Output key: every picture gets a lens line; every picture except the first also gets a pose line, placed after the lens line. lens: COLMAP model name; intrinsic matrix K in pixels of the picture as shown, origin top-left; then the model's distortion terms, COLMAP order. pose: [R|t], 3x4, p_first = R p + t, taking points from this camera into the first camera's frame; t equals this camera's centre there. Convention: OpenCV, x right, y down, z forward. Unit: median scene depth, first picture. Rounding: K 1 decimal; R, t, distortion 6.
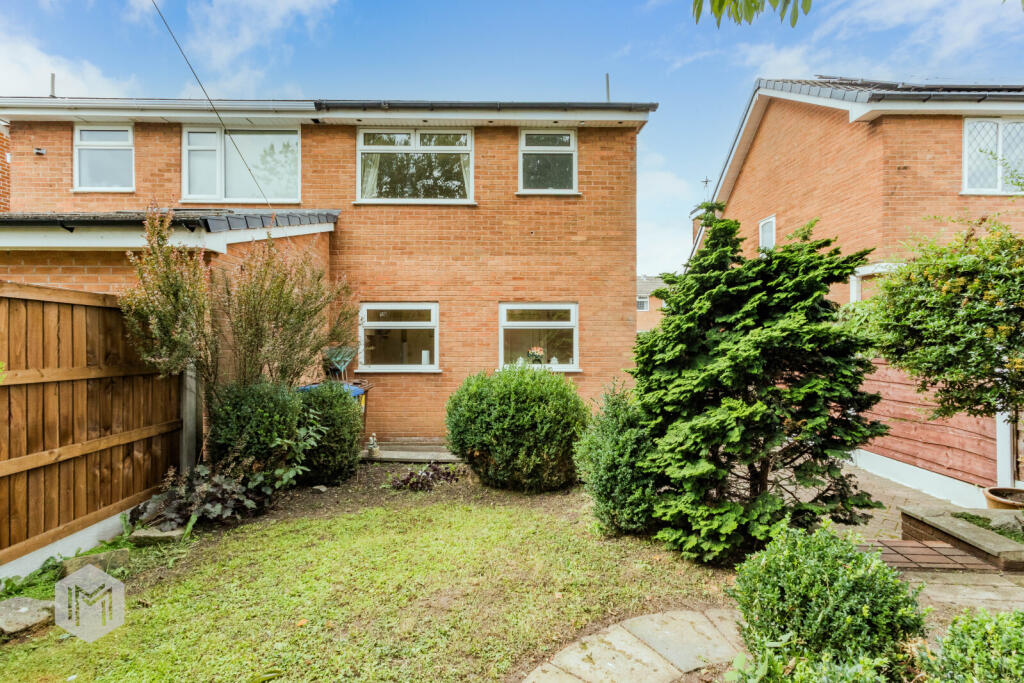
lens RADIAL K [[492.0, 0, 512.8], [0, 492.0, 339.6], [0, 0, 1]] dist [-0.000538, -0.000628]
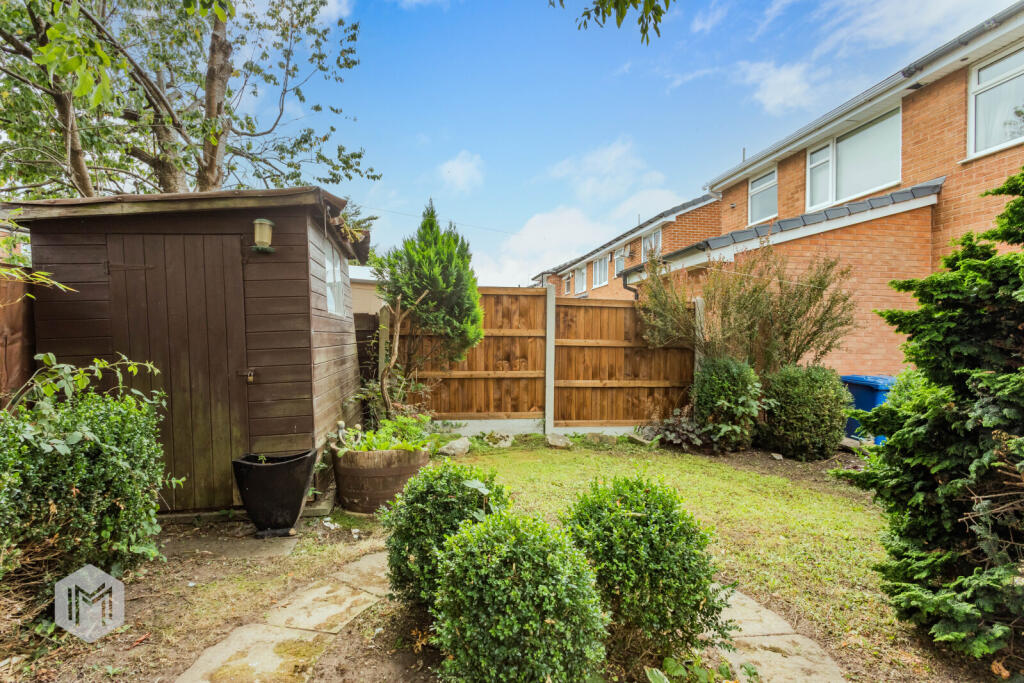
lens RADIAL K [[492.0, 0, 509.6], [0, 492.0, 341.2], [0, 0, 1]] dist [-0.000538, -0.000628]
pose [[0.095759, 0.008097, -0.995372, 0.444510], [-0.006150, 0.999953, 0.007543, 0.020620], [0.995386, 0.005399, 0.095804, 0.178644]]
